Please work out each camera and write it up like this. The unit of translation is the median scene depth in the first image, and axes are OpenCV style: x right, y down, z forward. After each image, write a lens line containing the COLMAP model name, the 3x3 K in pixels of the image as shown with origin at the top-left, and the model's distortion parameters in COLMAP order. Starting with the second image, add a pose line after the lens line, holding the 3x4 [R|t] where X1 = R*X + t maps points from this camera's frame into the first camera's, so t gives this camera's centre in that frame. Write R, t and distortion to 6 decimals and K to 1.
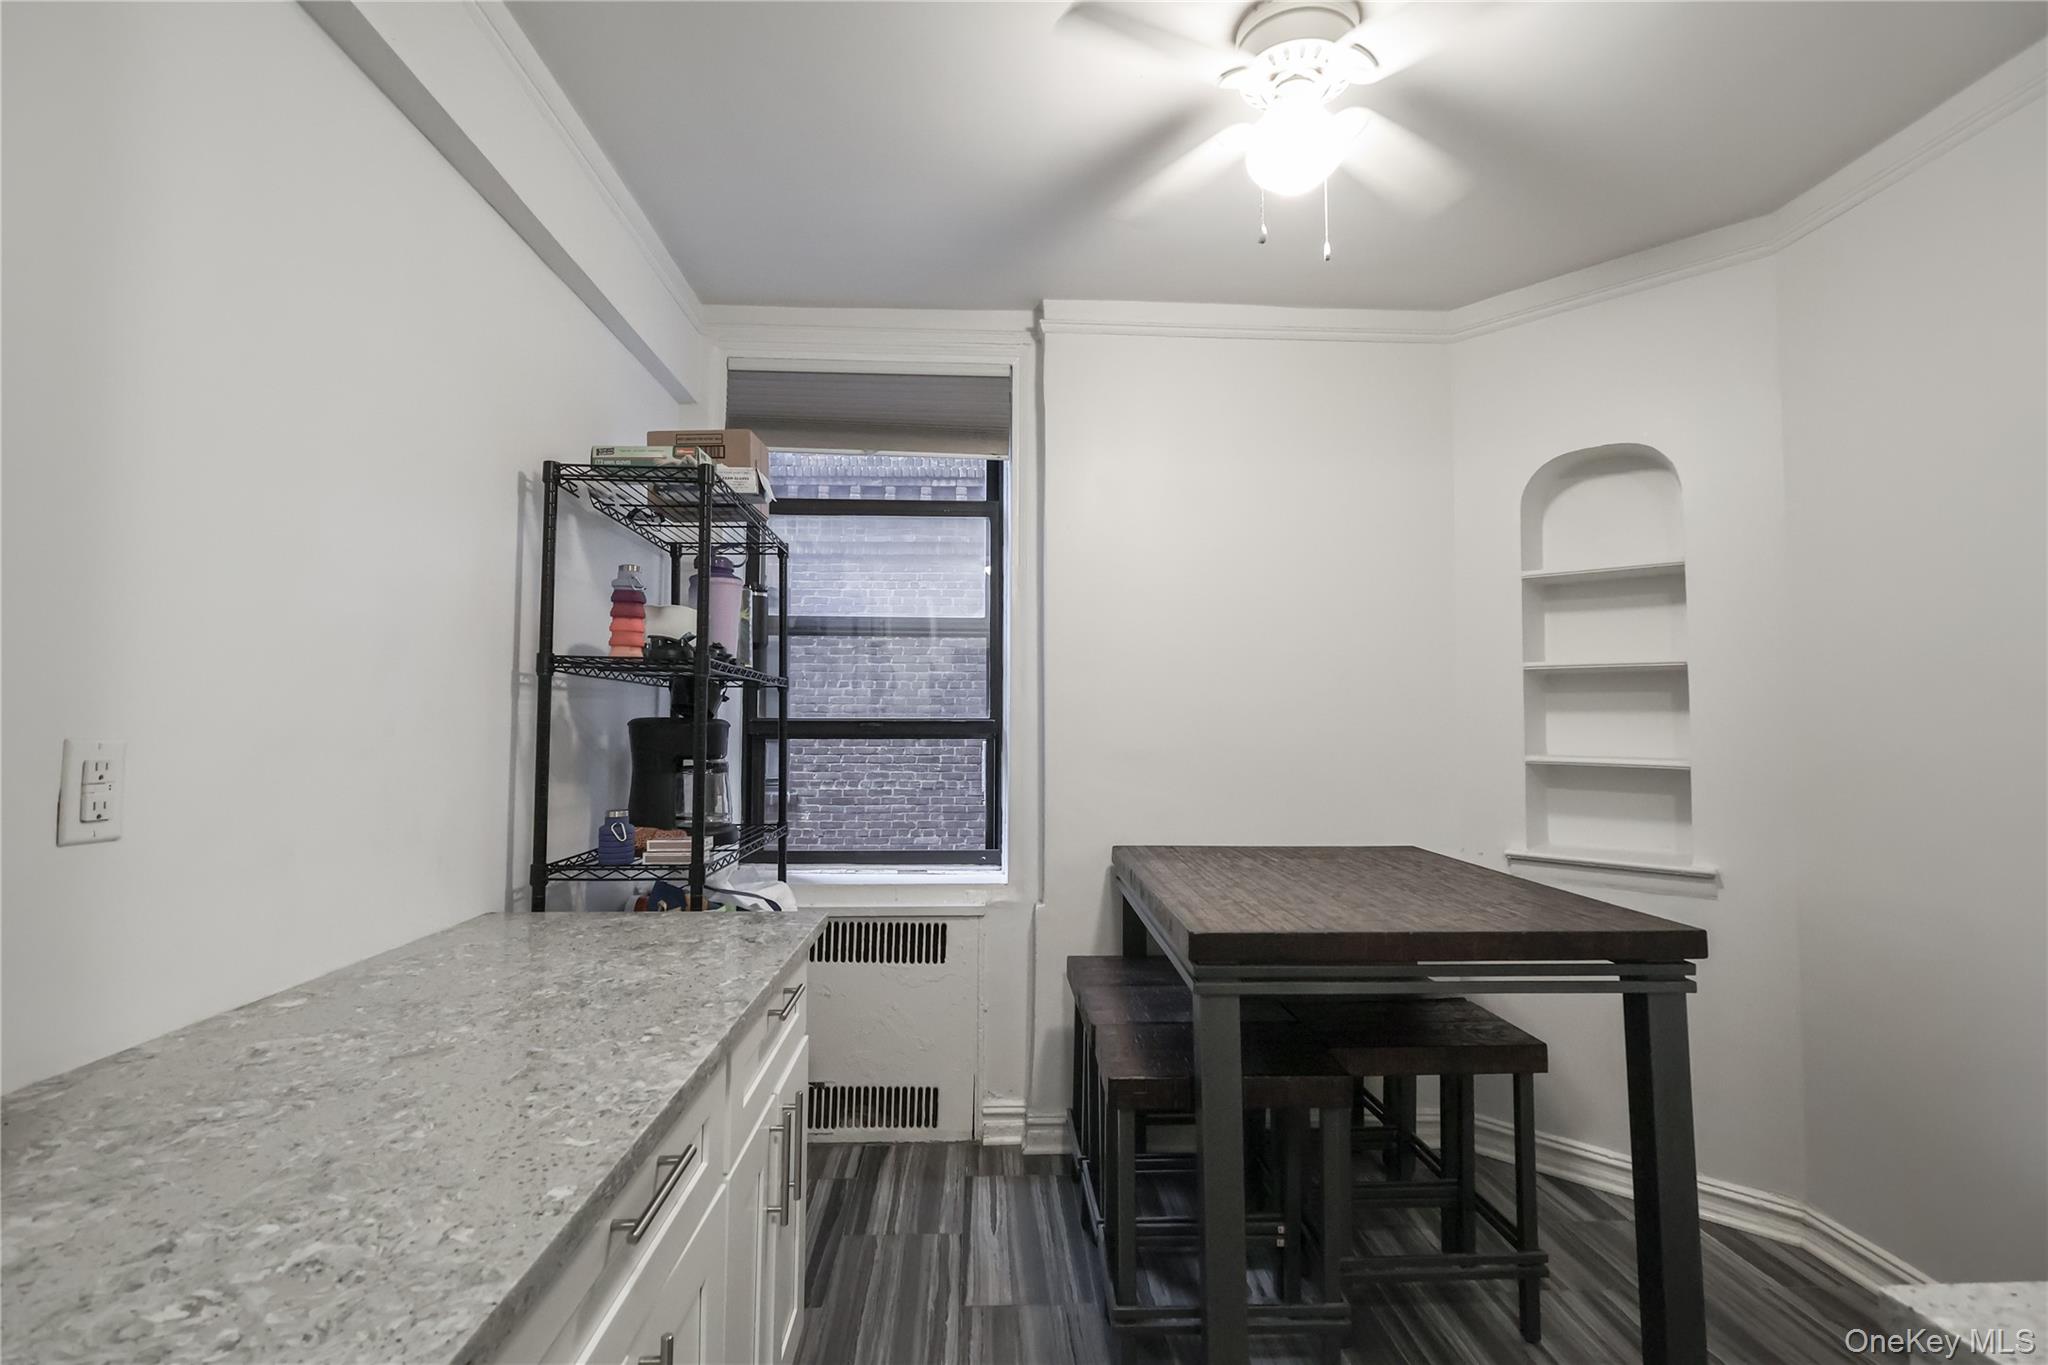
lens RADIAL K [[943.2, 0, 1020.7], [0, 943.2, 679.5], [0, 0, 1]] dist [-0.002052, 0.001065]
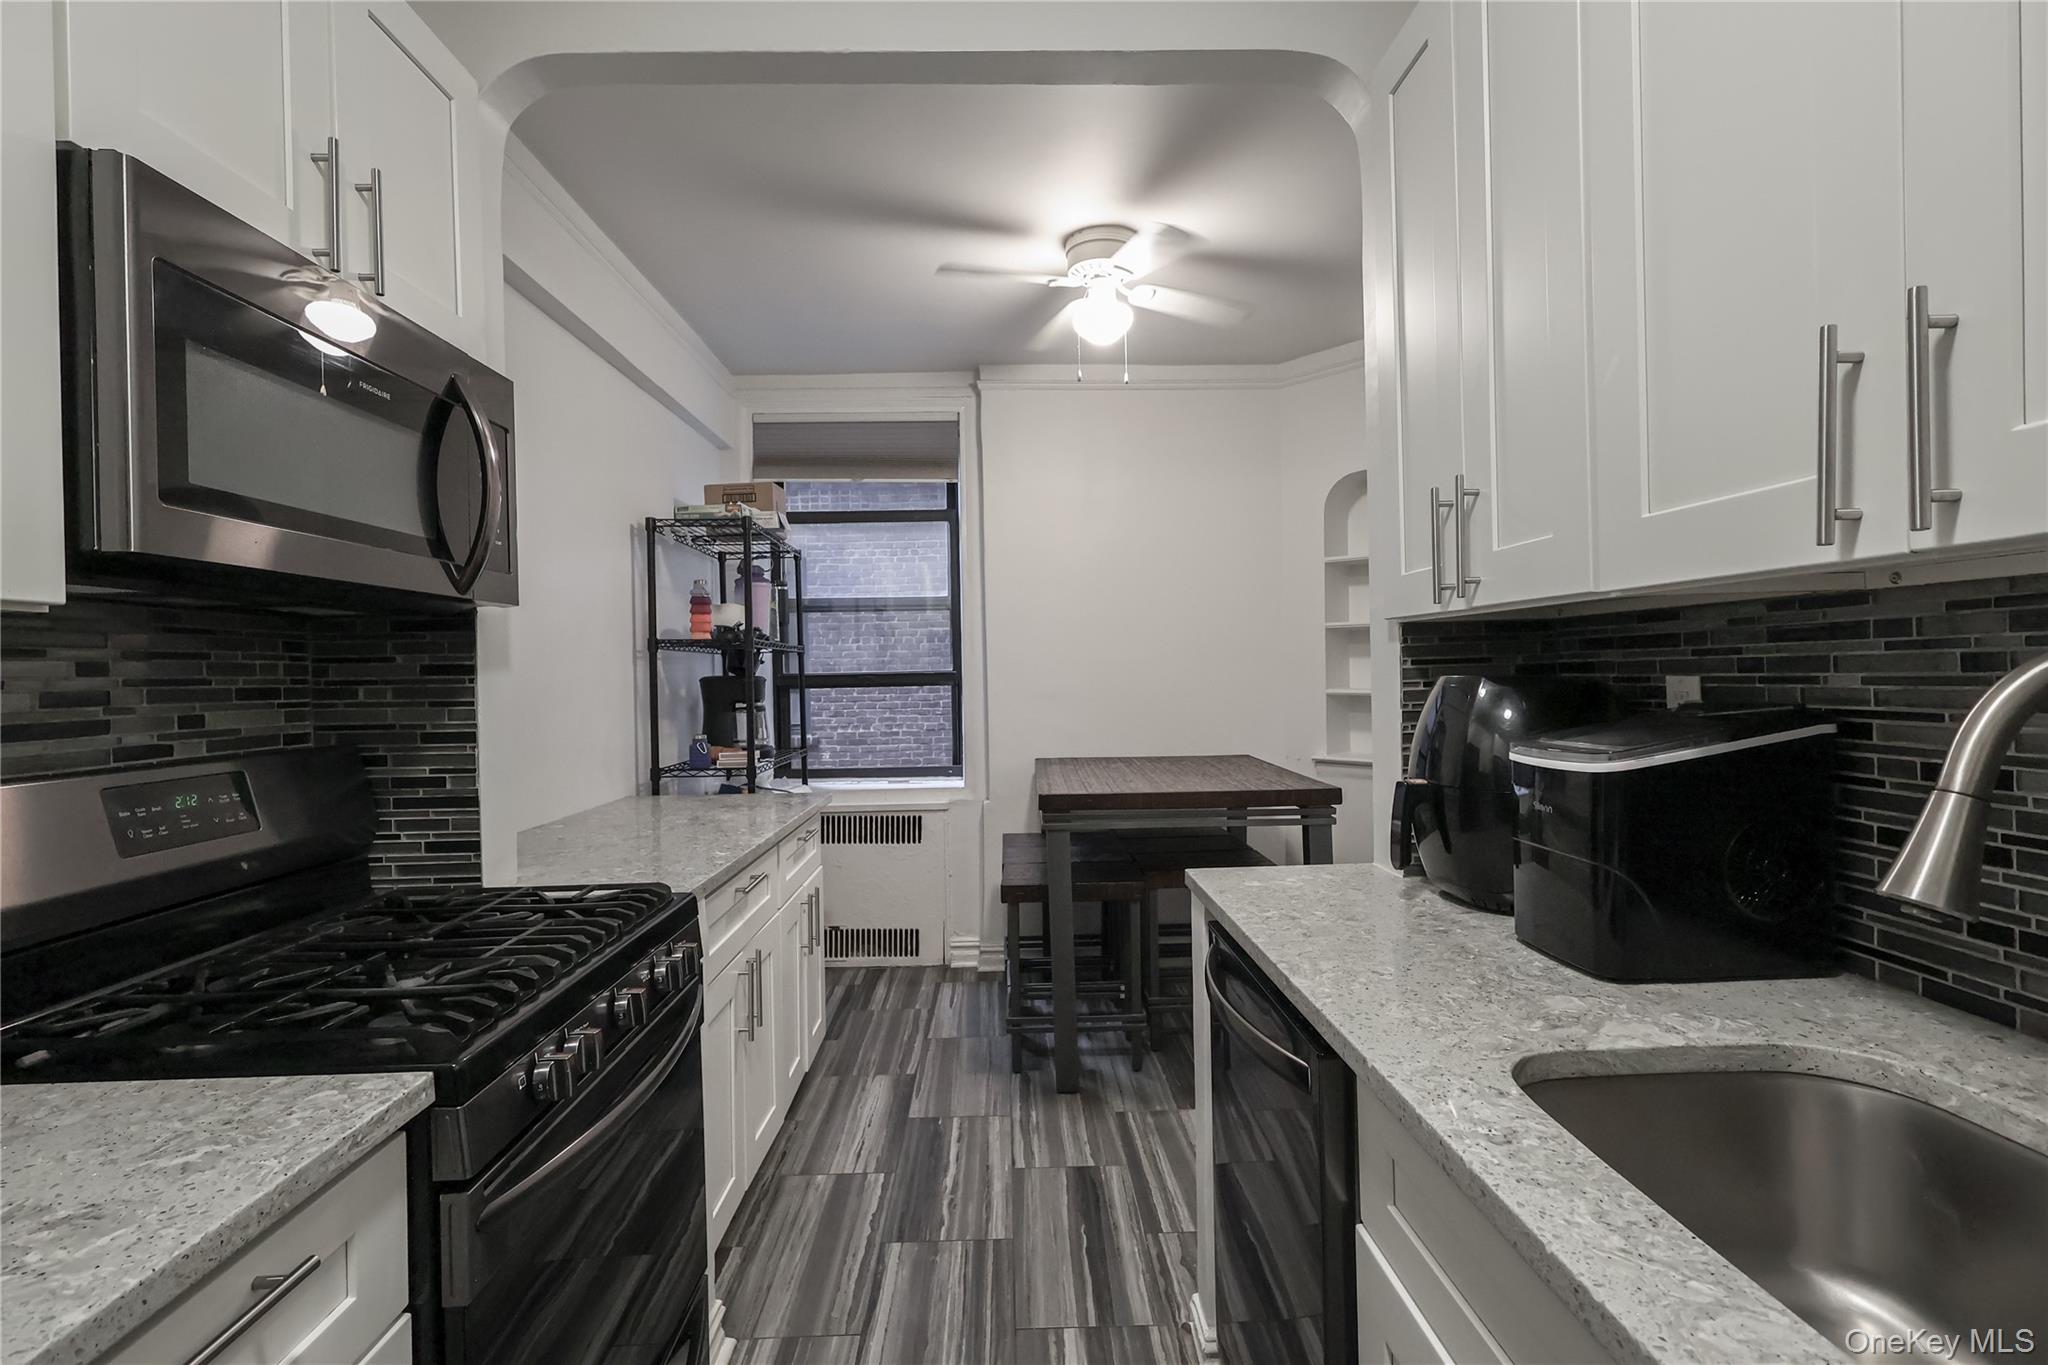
lens RADIAL K [[956.6, 0, 1028.4], [0, 956.6, 679.1], [0, 0, 1]] dist [-0.003920, 0.011489]
pose [[0.999619, -0.021490, -0.017300, 0.114627], [0.022440, 0.998137, 0.056733, -0.025468], [0.016049, -0.057099, 0.998240, -0.434706]]
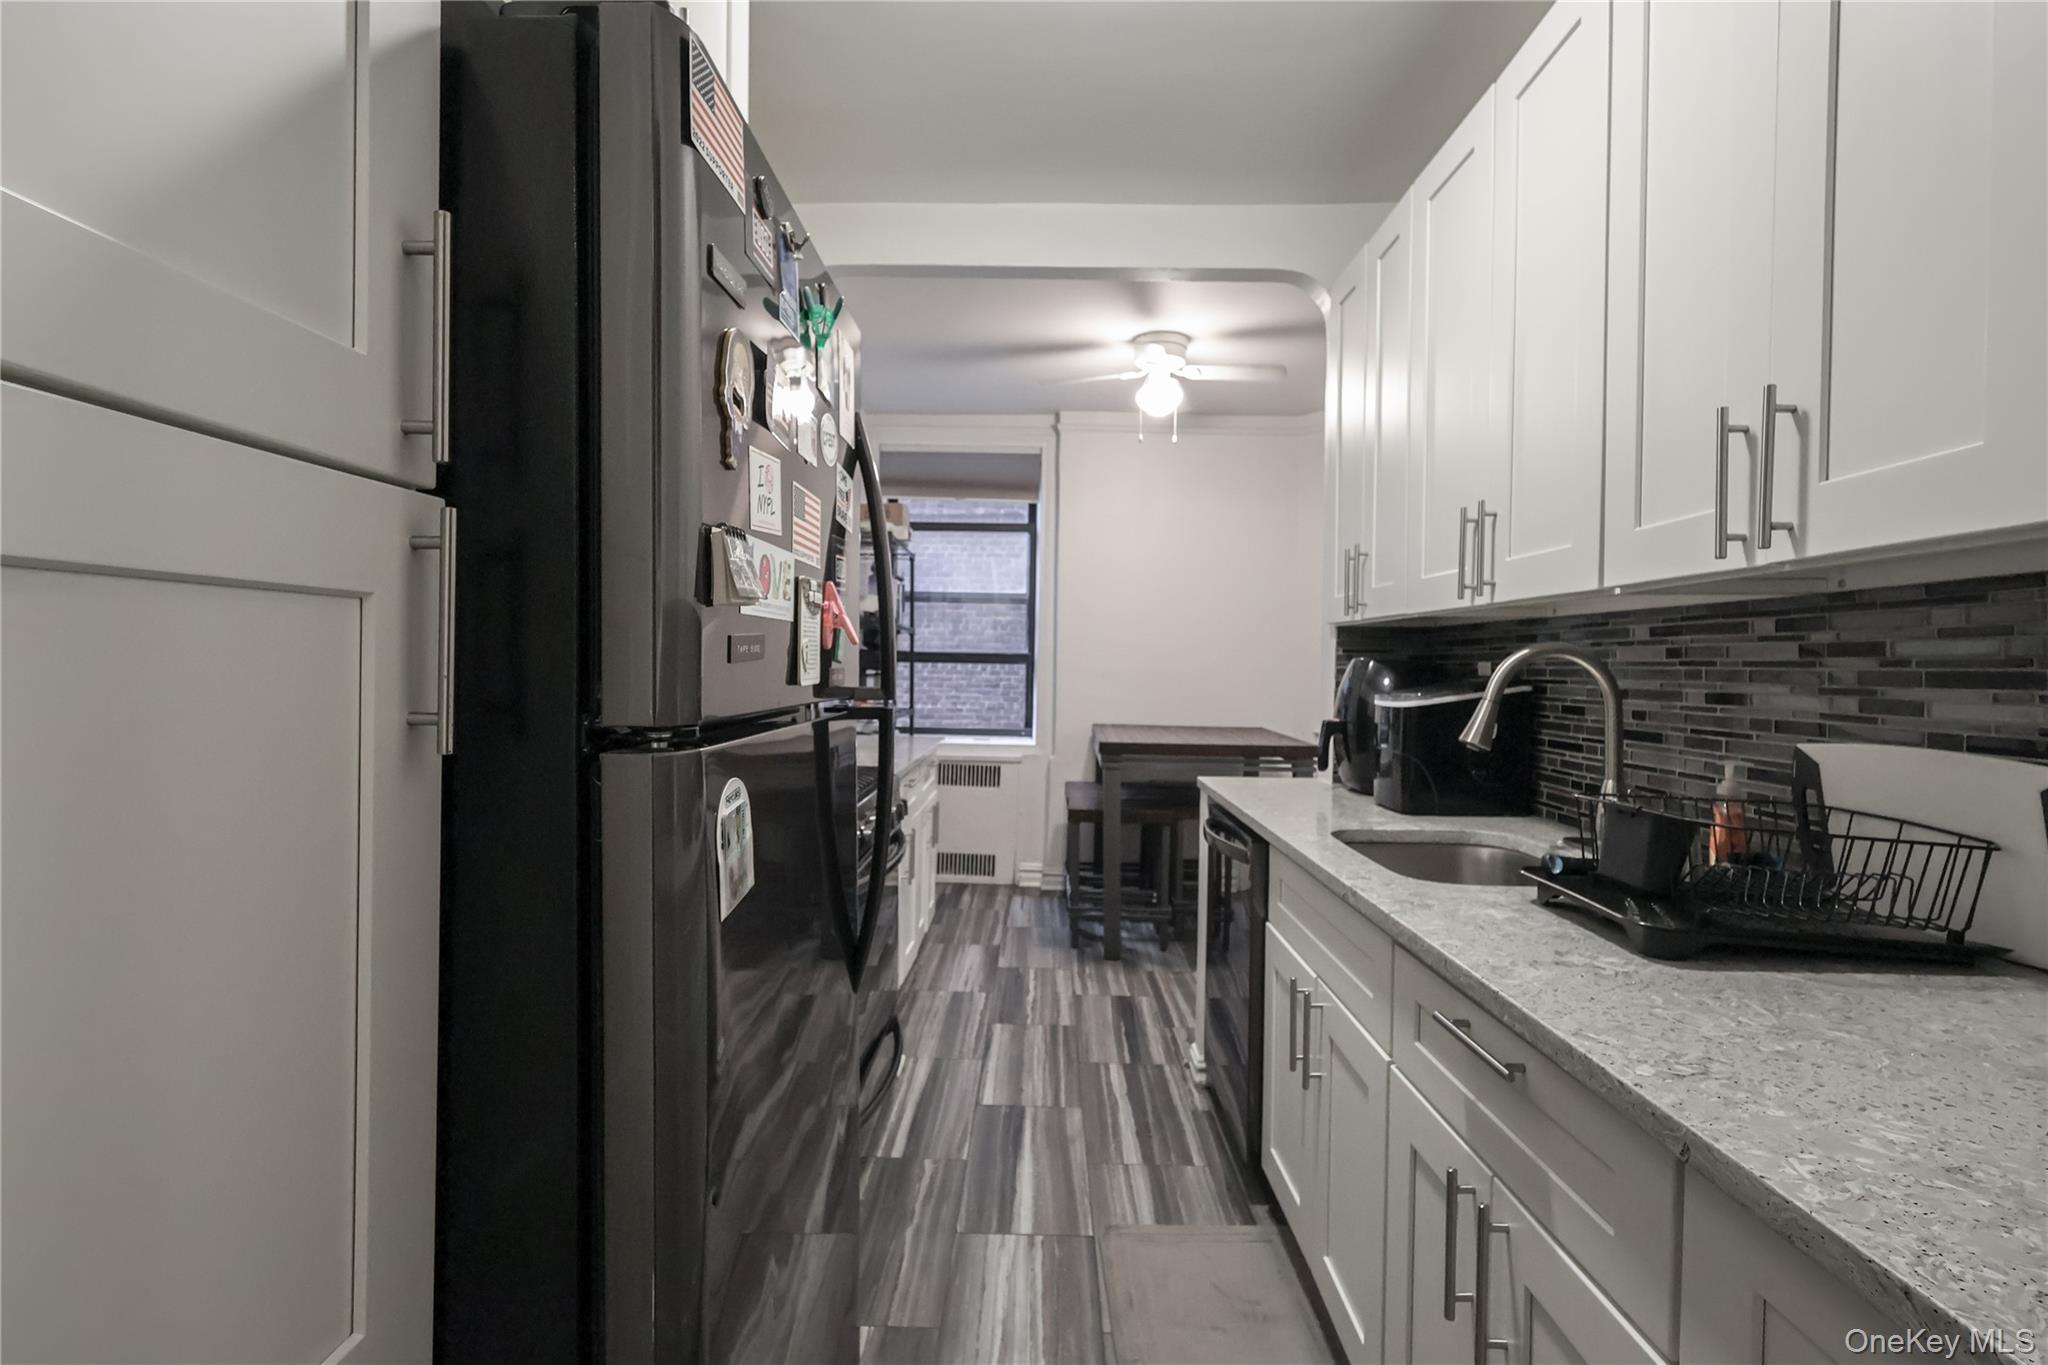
lens RADIAL K [[968.5, 0, 1027.6], [0, 968.5, 668.1], [0, 0, 1]] dist [-0.000215, 0.000263]
pose [[0.997957, 0.015788, -0.061914, 0.086442], [-0.012444, 0.998461, 0.054040, -0.028251], [0.062672, -0.053159, 0.996617, -0.850359]]
